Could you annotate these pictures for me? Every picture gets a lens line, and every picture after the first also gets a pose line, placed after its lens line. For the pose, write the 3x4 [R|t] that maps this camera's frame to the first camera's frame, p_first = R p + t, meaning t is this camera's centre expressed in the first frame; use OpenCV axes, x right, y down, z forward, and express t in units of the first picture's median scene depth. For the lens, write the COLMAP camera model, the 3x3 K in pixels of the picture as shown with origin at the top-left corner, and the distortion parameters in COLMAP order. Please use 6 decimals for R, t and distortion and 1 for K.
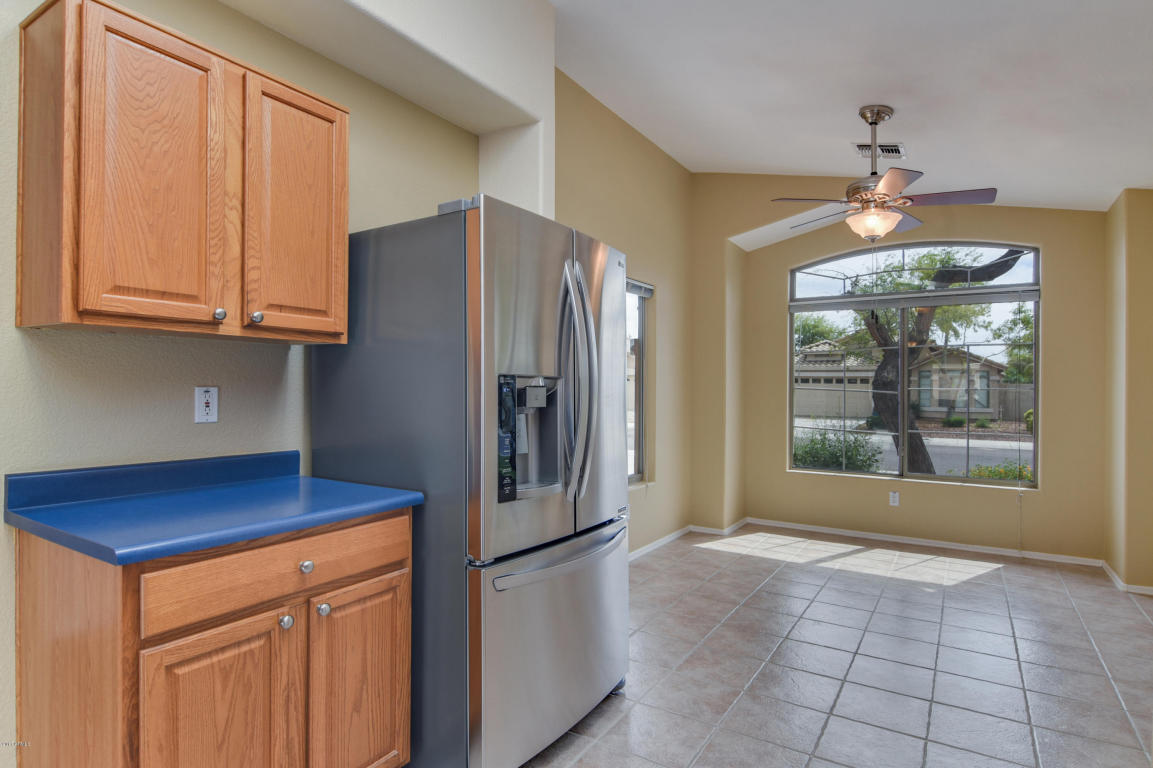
lens RADIAL K [[648.5, 0, 444.9], [0, 648.5, 406.7], [0, 0, 1]] dist [-0.001710, -0.000156]
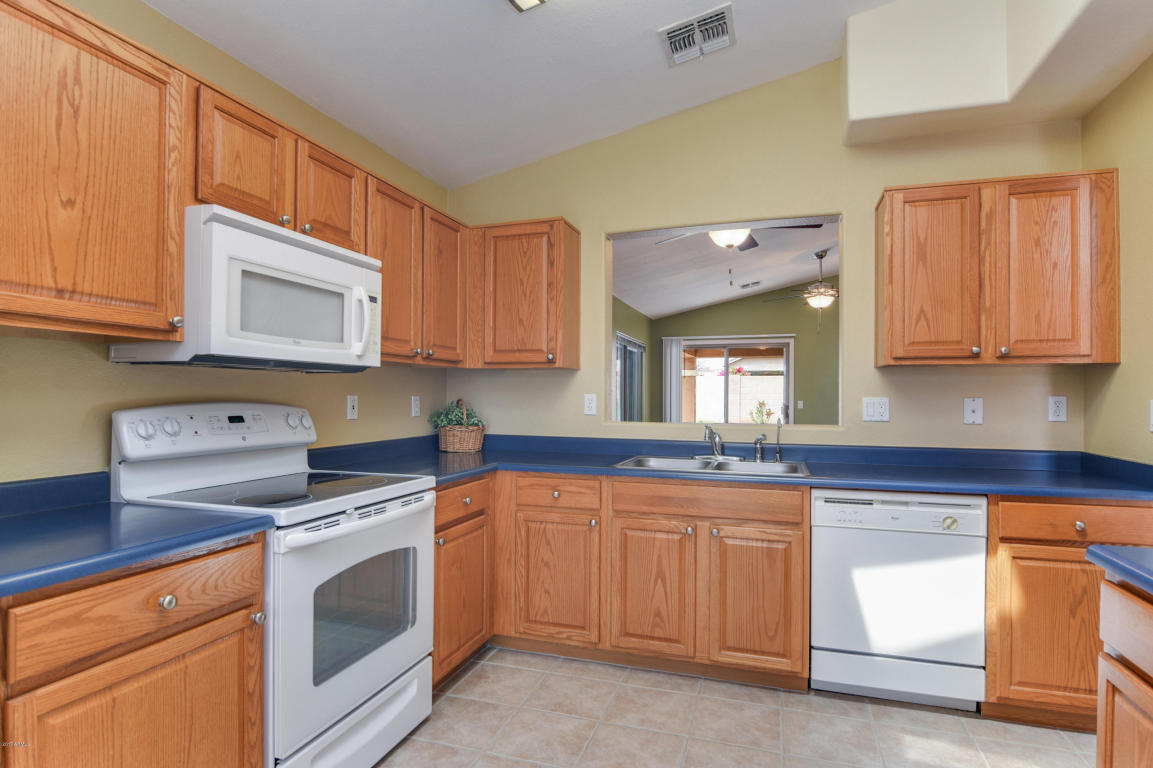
lens RADIAL K [[633.5, 0, 576.5], [0, 633.5, 384.0], [0, 0, 1]] dist [-0.005175, -0.001027]
pose [[0.938141, 0.009003, 0.346137, -0.103823], [0.007769, 0.998863, -0.047035, 0.004138], [-0.346167, 0.046815, 0.937004, -0.132158]]
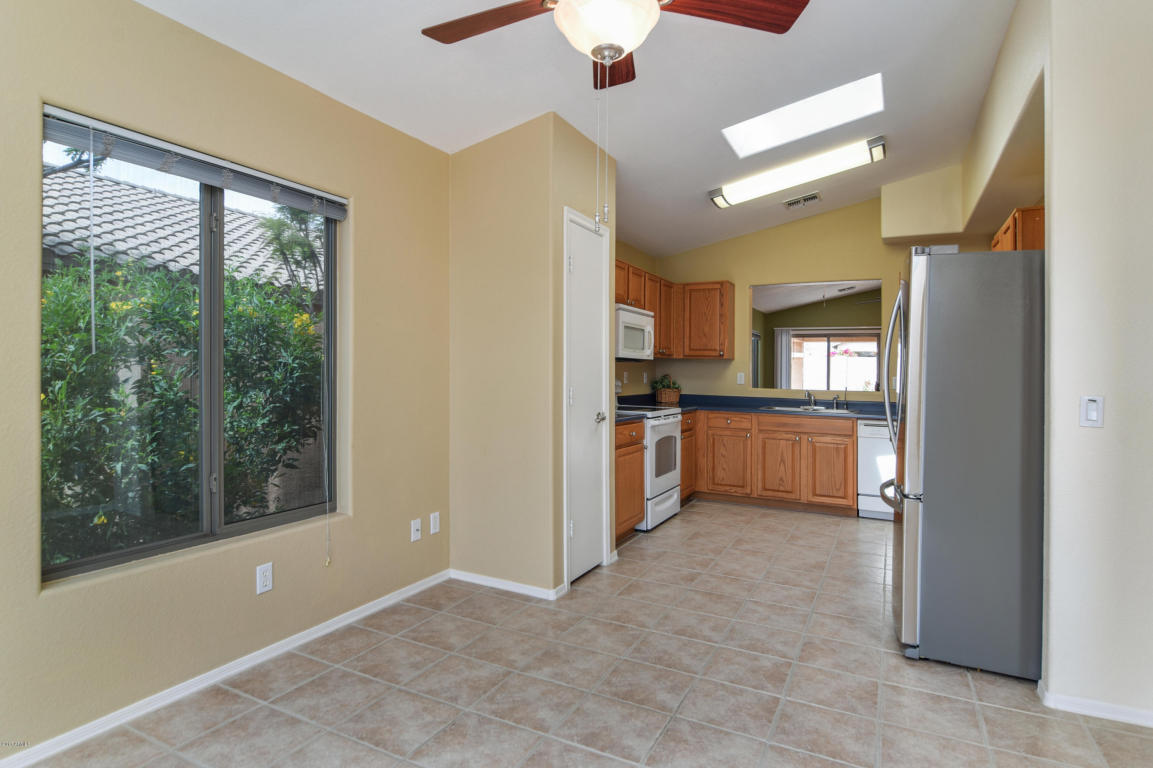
lens RADIAL K [[637.6, 0, 557.0], [0, 637.6, 338.6], [0, 0, 1]] dist [0.005389, 0.000195]
pose [[0.984972, 0.026087, 0.170735, -0.298277], [-0.012923, 0.996888, -0.077763, 0.012797], [-0.172233, 0.074388, 0.982244, -0.460560]]
